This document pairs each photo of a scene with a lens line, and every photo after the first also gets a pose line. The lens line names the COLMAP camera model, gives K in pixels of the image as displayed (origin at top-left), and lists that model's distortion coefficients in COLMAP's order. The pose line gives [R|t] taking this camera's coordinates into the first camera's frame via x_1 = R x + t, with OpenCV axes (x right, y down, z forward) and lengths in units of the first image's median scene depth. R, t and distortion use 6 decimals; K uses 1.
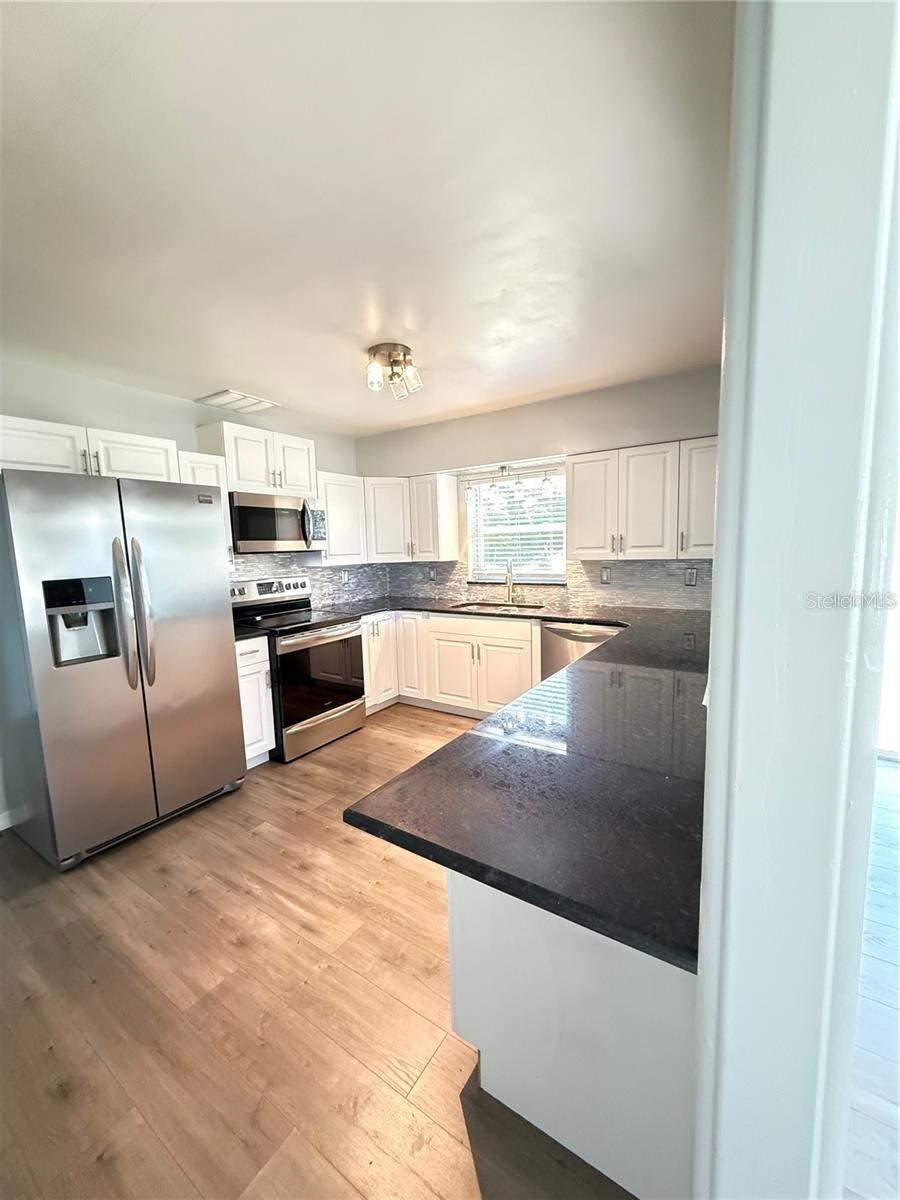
lens RADIAL K [[478.2, 0, 448.8], [0, 478.2, 598.2], [0, 0, 1]] dist [0.000546, 0.000131]
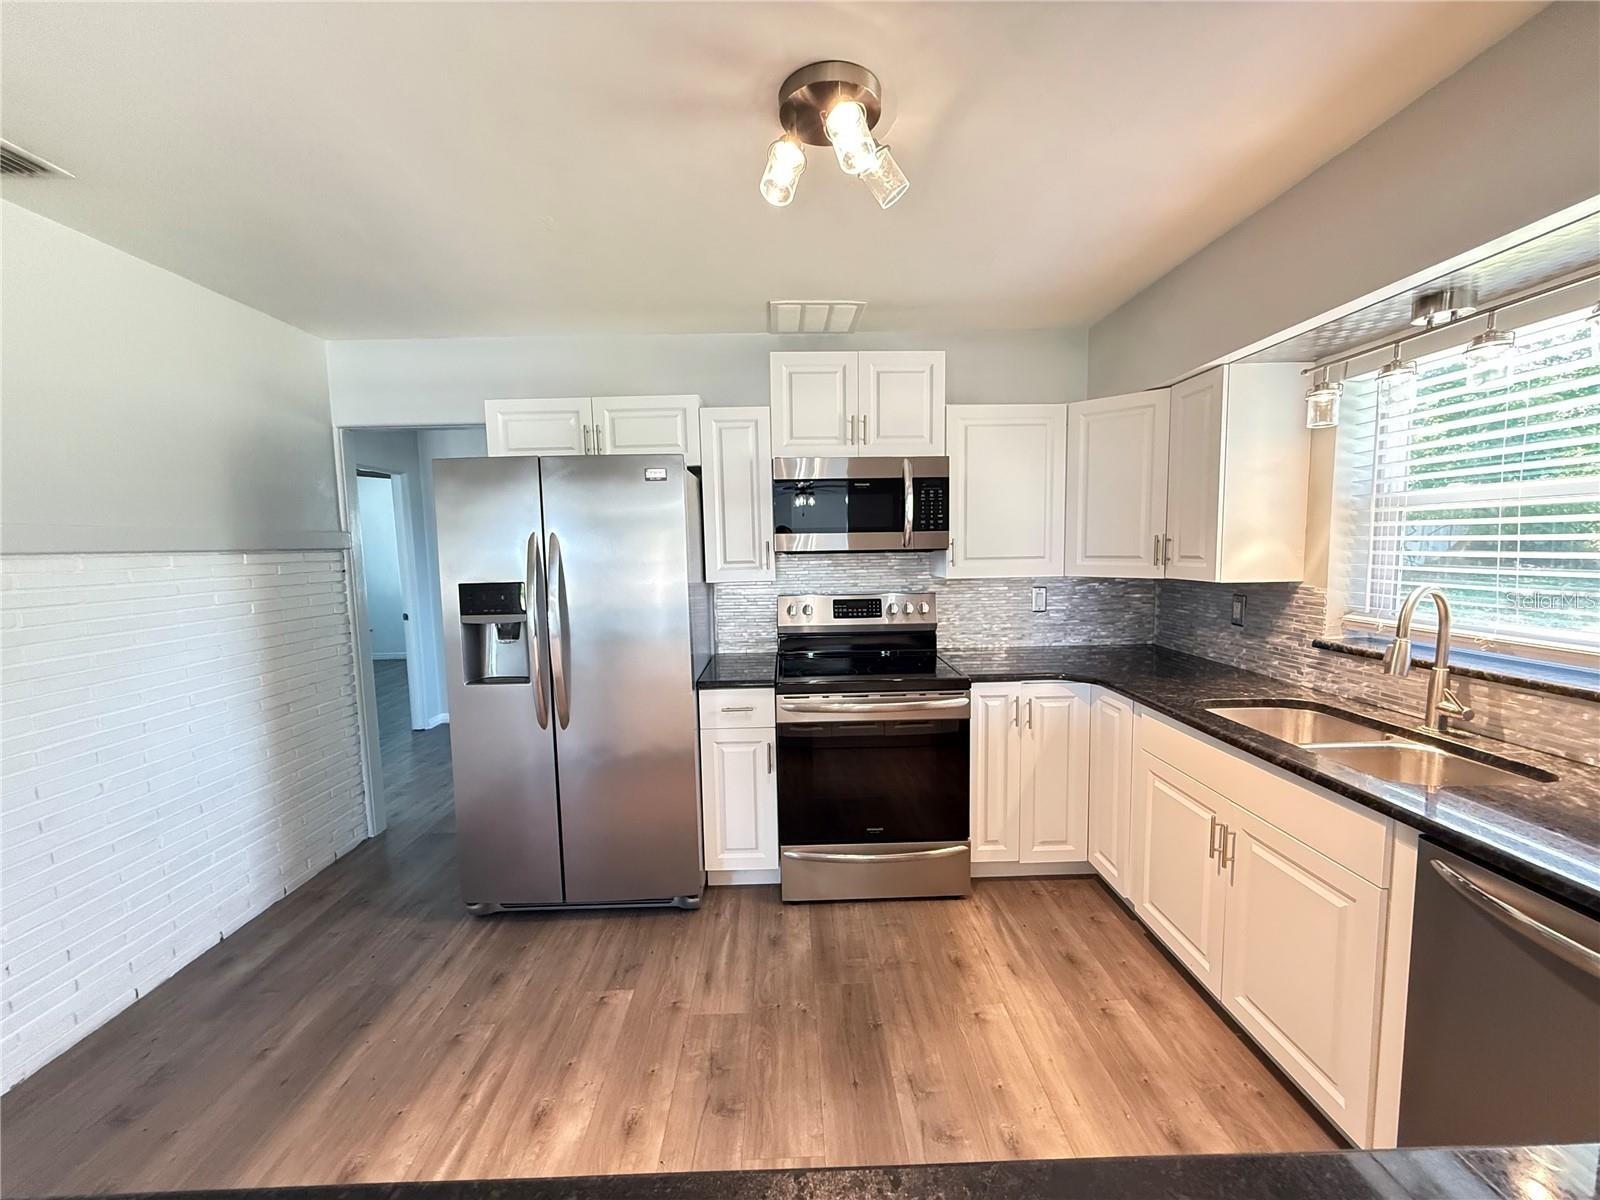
lens RADIAL K [[637.6, 0, 797.0], [0, 637.6, 599.1], [0, 0, 1]] dist [0.000546, 0.000131]
pose [[0.571922, 0.090816, -0.815265, 0.254878], [-0.089810, 0.994811, 0.047813, -0.066656], [0.815377, 0.045874, 0.577111, 0.465944]]
